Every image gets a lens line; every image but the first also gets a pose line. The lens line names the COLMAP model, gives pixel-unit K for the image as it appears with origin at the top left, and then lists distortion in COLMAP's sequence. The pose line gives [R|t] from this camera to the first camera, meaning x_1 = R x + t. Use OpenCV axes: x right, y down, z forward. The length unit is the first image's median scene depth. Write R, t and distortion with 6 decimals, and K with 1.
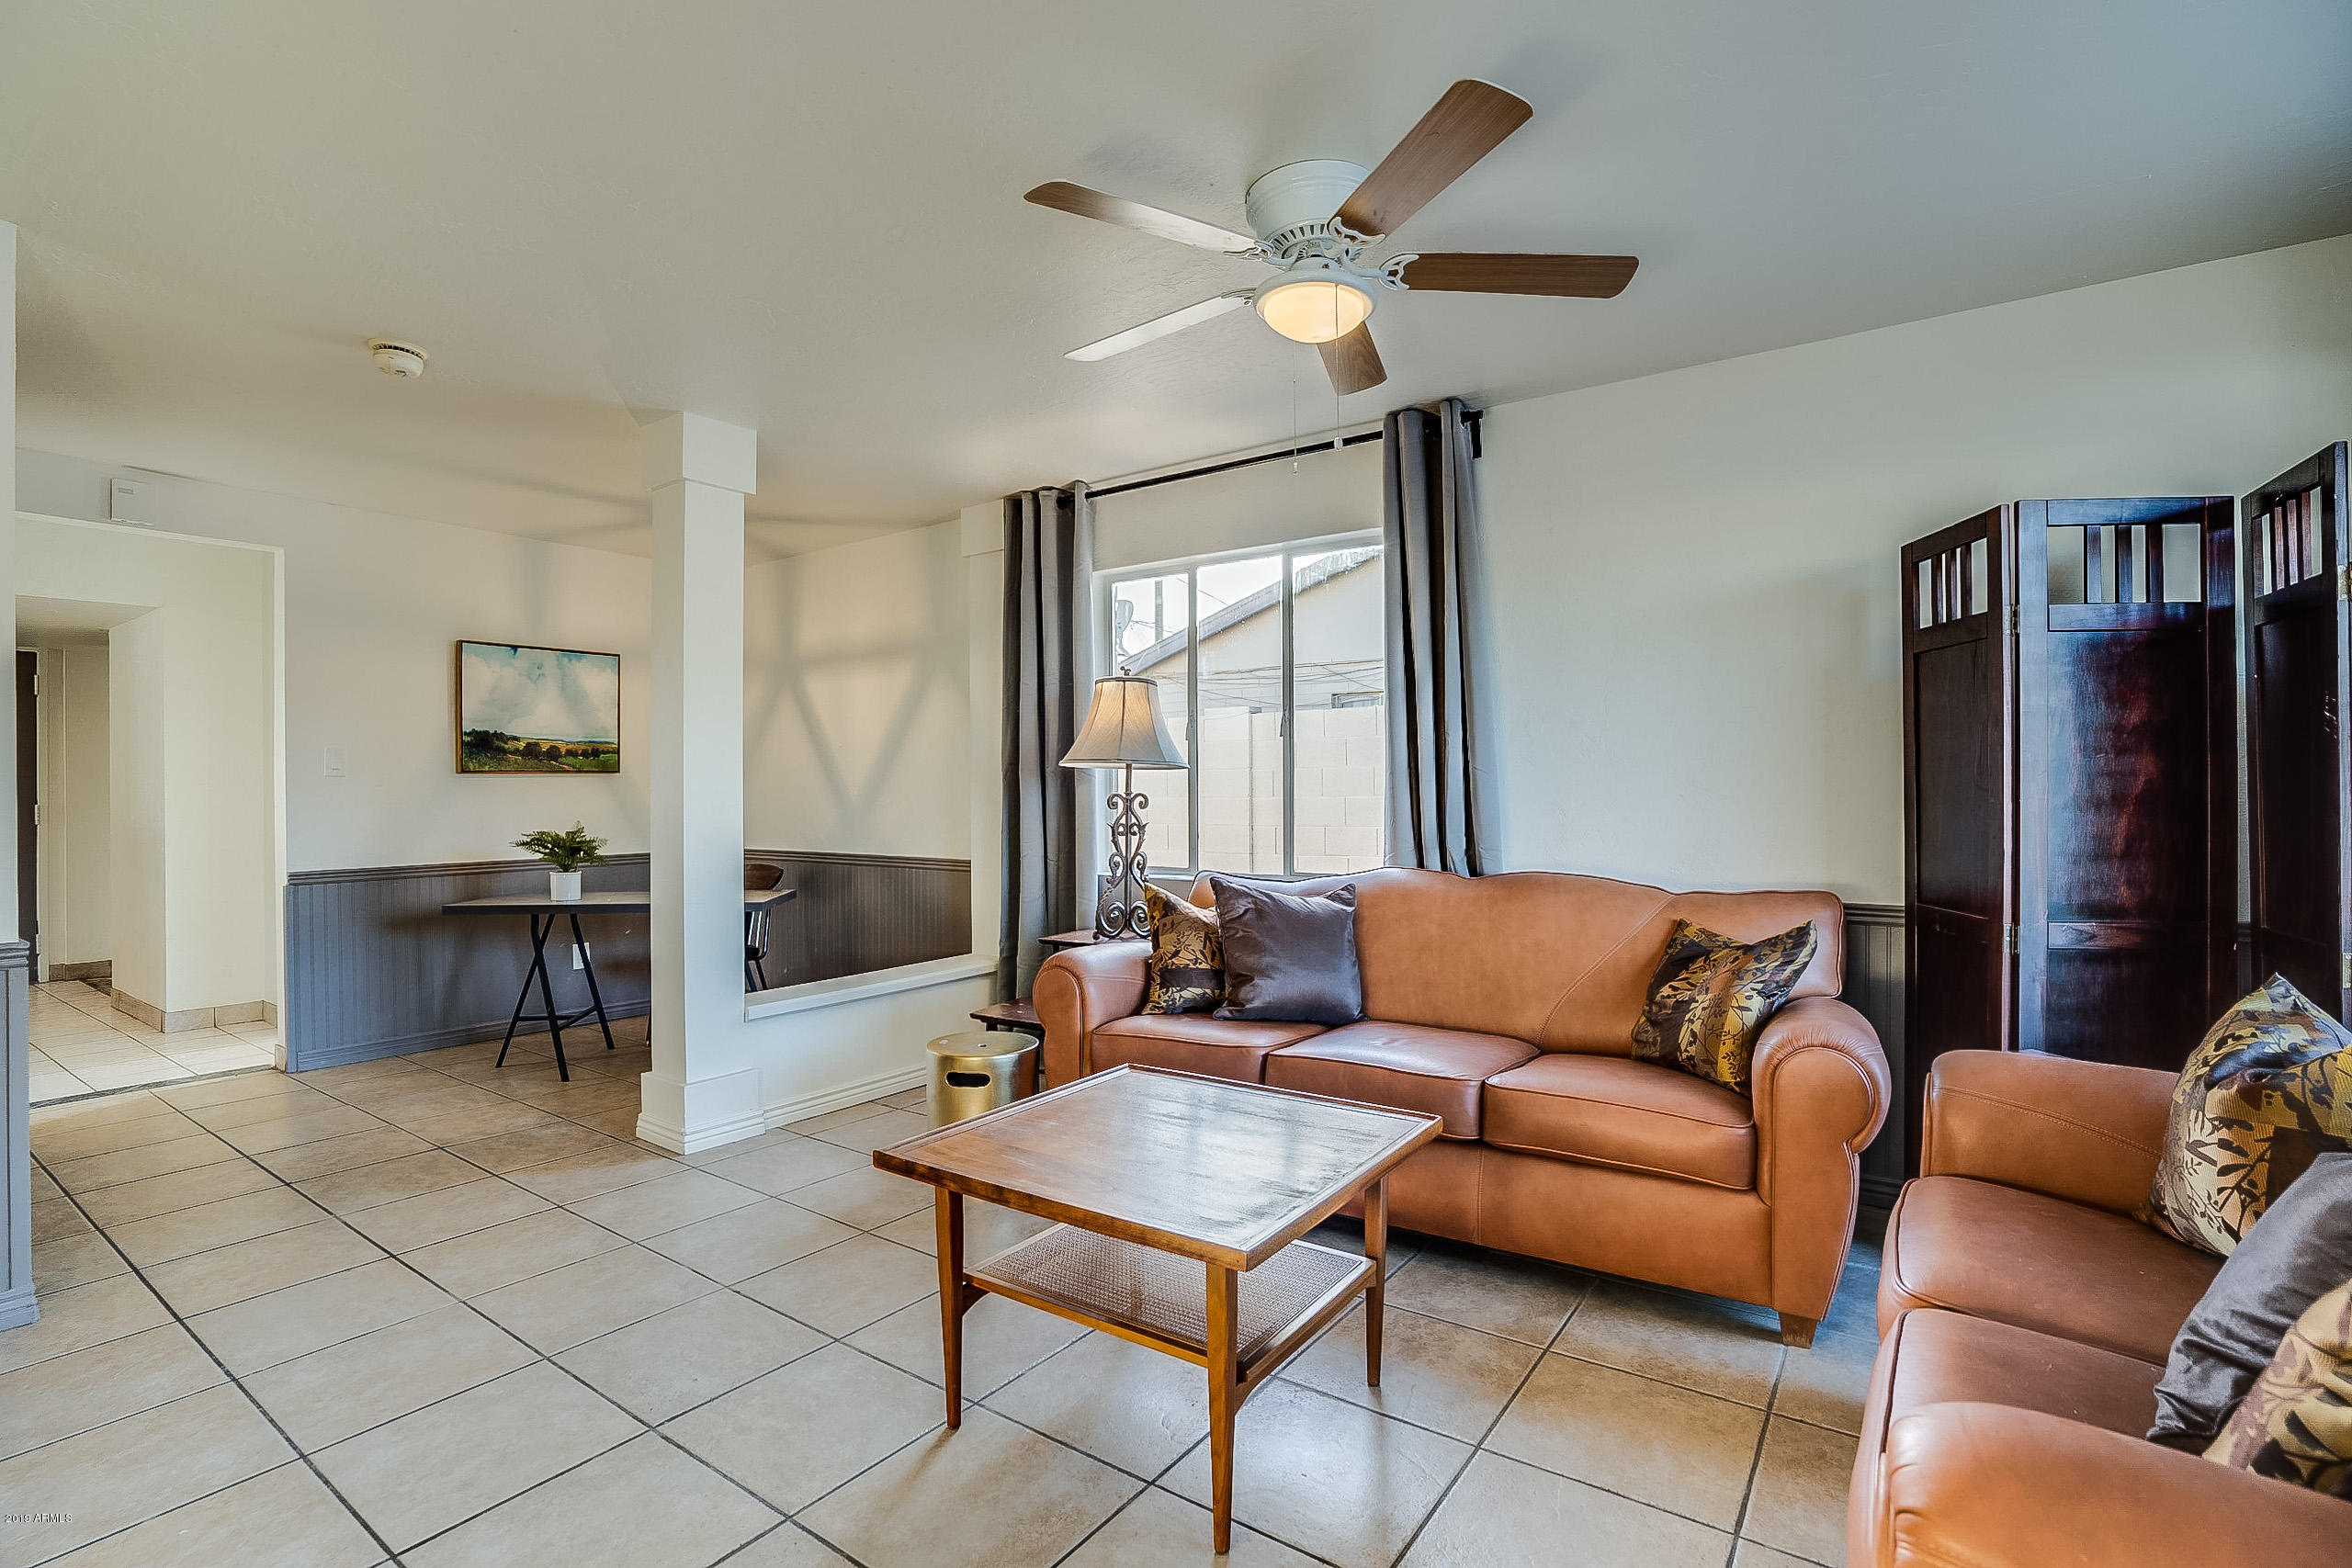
lens RADIAL K [[1090.0, 0, 1176.0], [0, 1090.0, 784.0], [0, 0, 1]] dist [-0.068788, 0.025017]
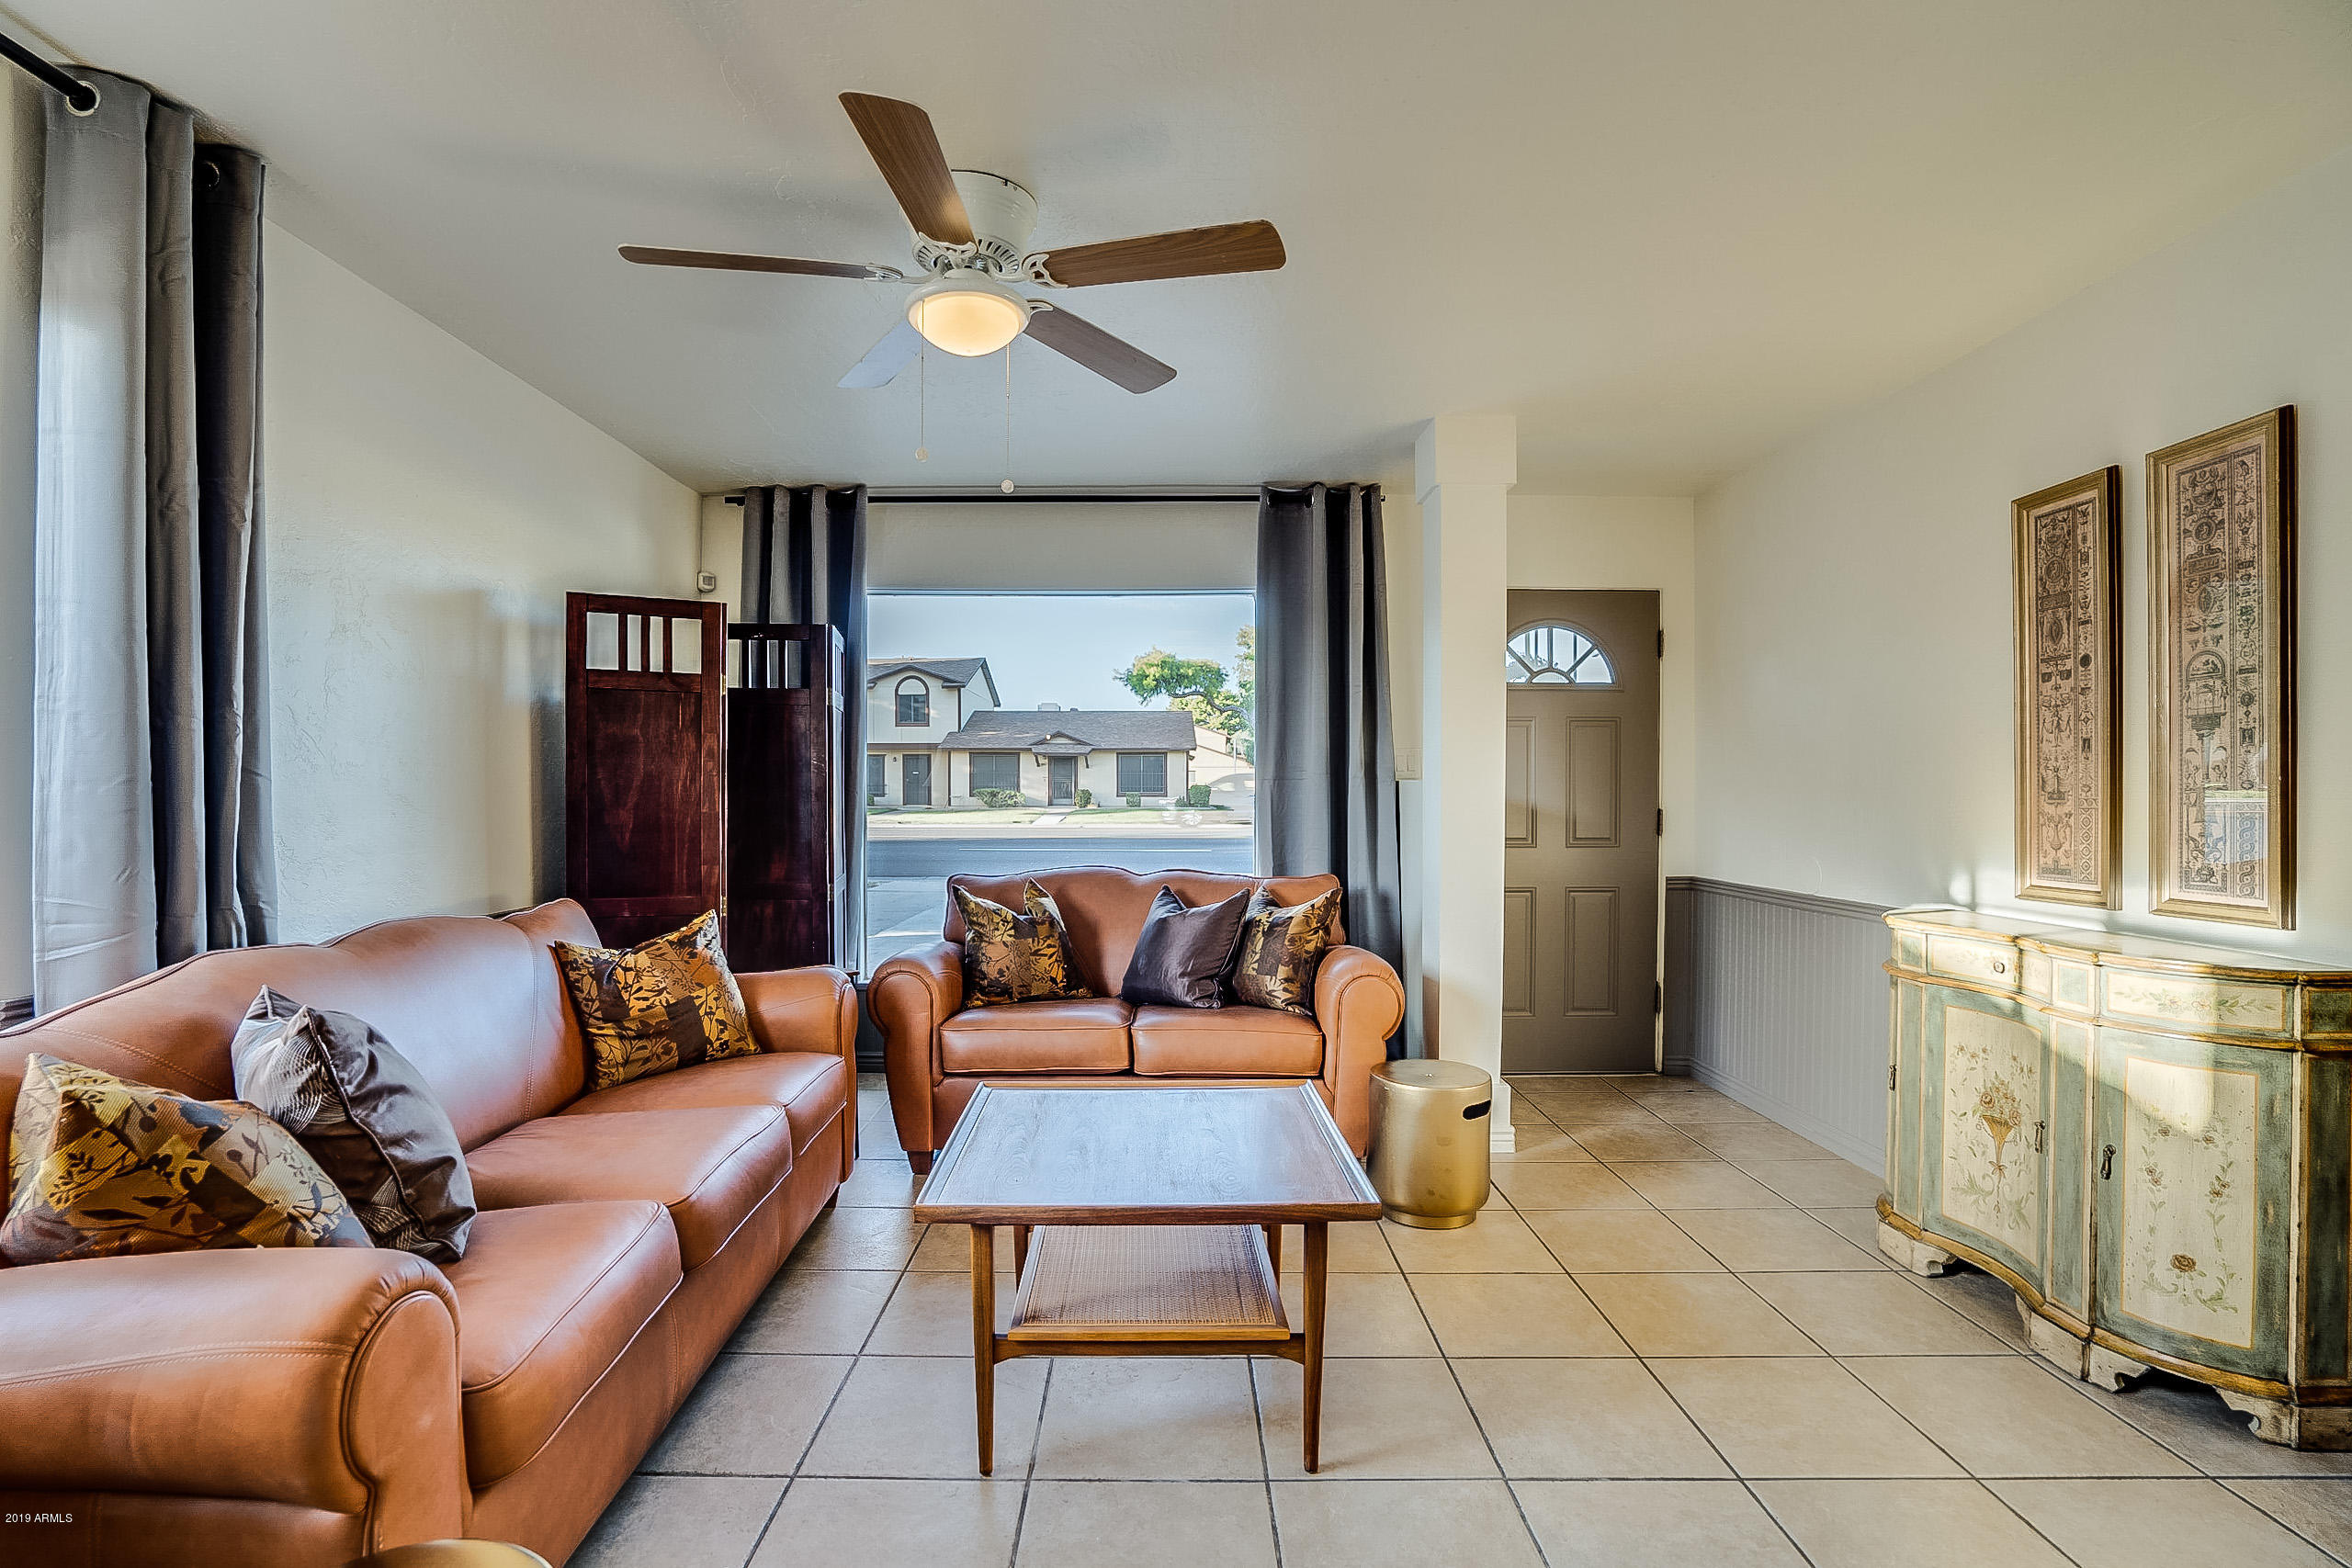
lens RADIAL K [[1091.0, 0, 1142.6], [0, 1091.0, 796.3], [0, 0, 1]] dist [-0.062517, 0.024150]
pose [[-0.549900, -0.003330, 0.835224, -0.447894], [-0.002419, 0.999994, 0.002394, -0.004310], [-0.835227, -0.000704, -0.549905, 0.797606]]
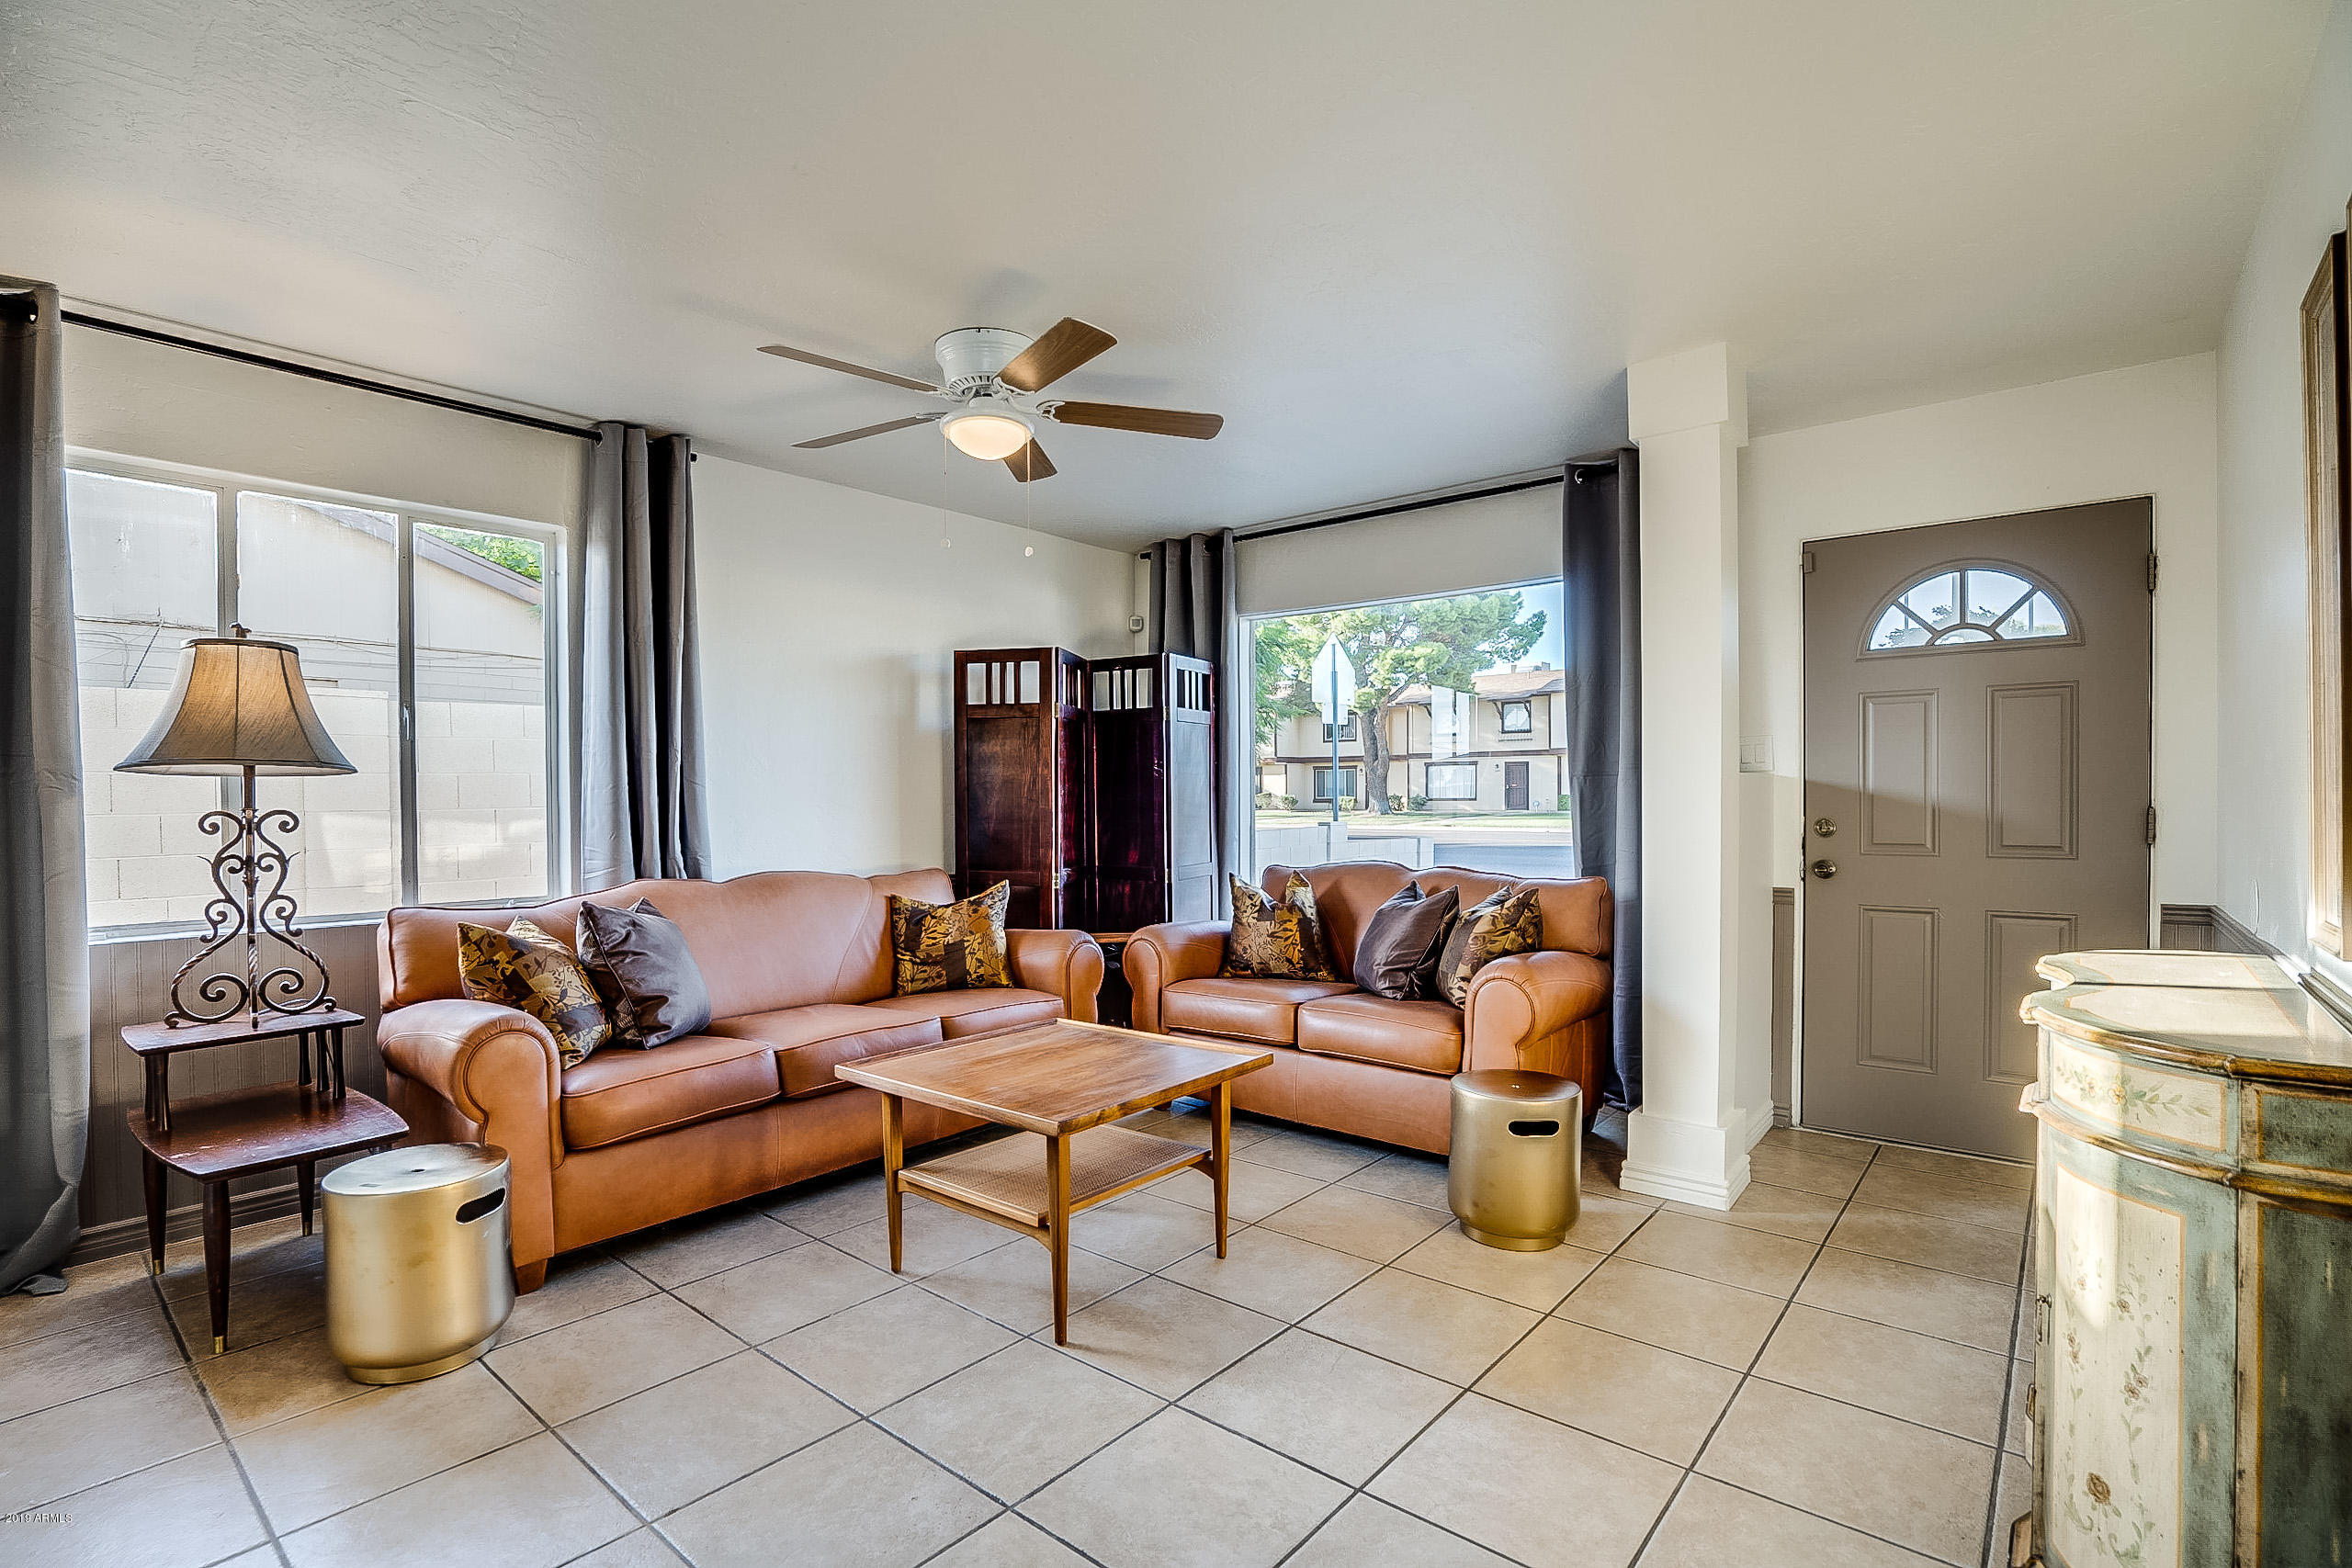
lens RADIAL K [[1091.0, 0, 1142.6], [0, 1091.0, 796.3], [0, 0, 1]] dist [-0.062517, 0.024150]
pose [[0.116599, 0.002481, 0.993176, -0.659307], [0.002734, 0.999992, -0.002819, 0.002778], [-0.993175, 0.003044, 0.116592, 0.373281]]
